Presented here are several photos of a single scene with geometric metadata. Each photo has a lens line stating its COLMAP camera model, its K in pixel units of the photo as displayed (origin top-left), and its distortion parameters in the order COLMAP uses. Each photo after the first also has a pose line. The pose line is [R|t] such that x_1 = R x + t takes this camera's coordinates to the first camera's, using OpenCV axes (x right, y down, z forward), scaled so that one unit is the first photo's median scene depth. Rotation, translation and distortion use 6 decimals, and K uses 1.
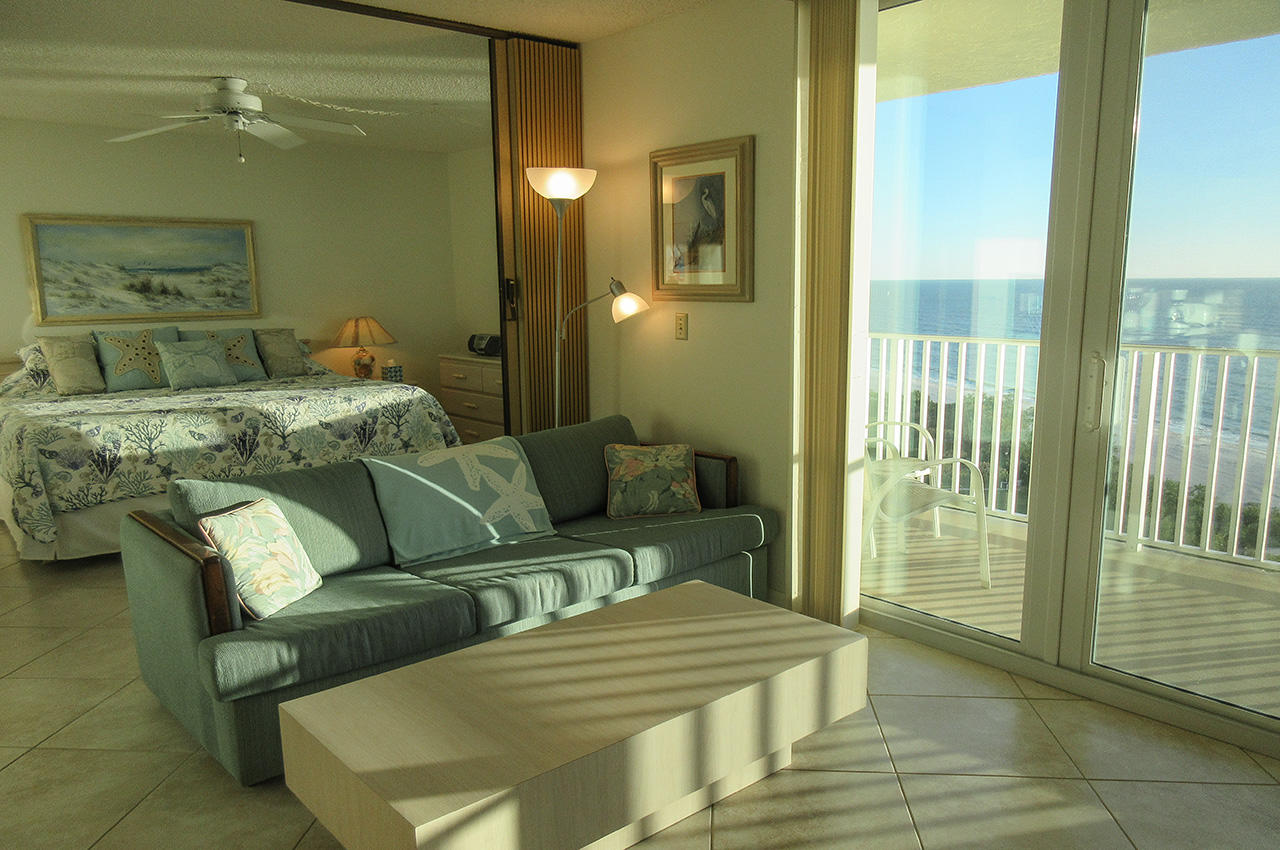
lens RADIAL K [[936.2, 0, 643.1], [0, 936.2, 433.2], [0, 0, 1]] dist [-0.000673, -0.000118]
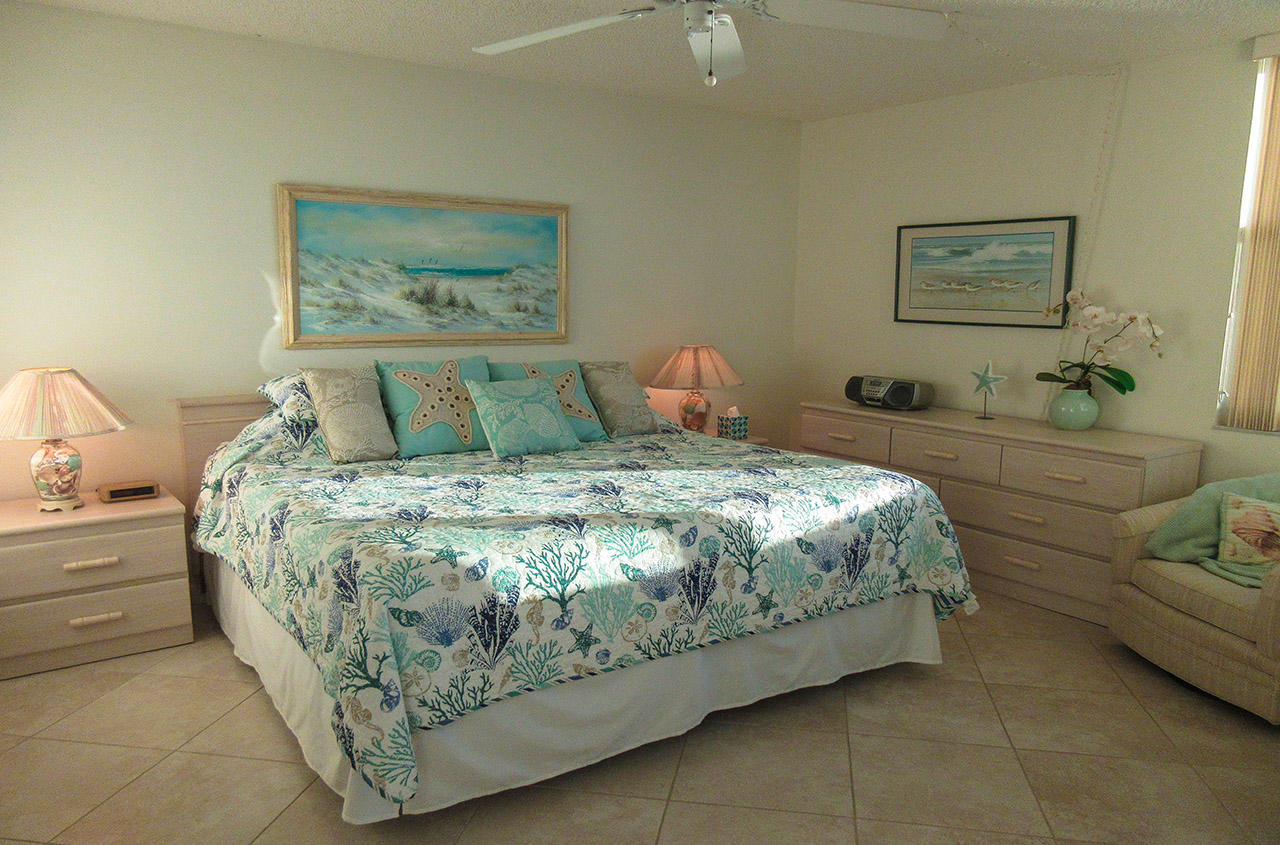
lens RADIAL K [[936.2, 0, 637.6], [0, 936.2, 415.8], [0, 0, 1]] dist [-0.000673, -0.000118]
pose [[0.995013, 0.040476, -0.091162, -0.351455], [-0.043566, 0.998532, -0.032169, -0.058805], [0.089726, 0.035980, 0.995316, 0.372150]]
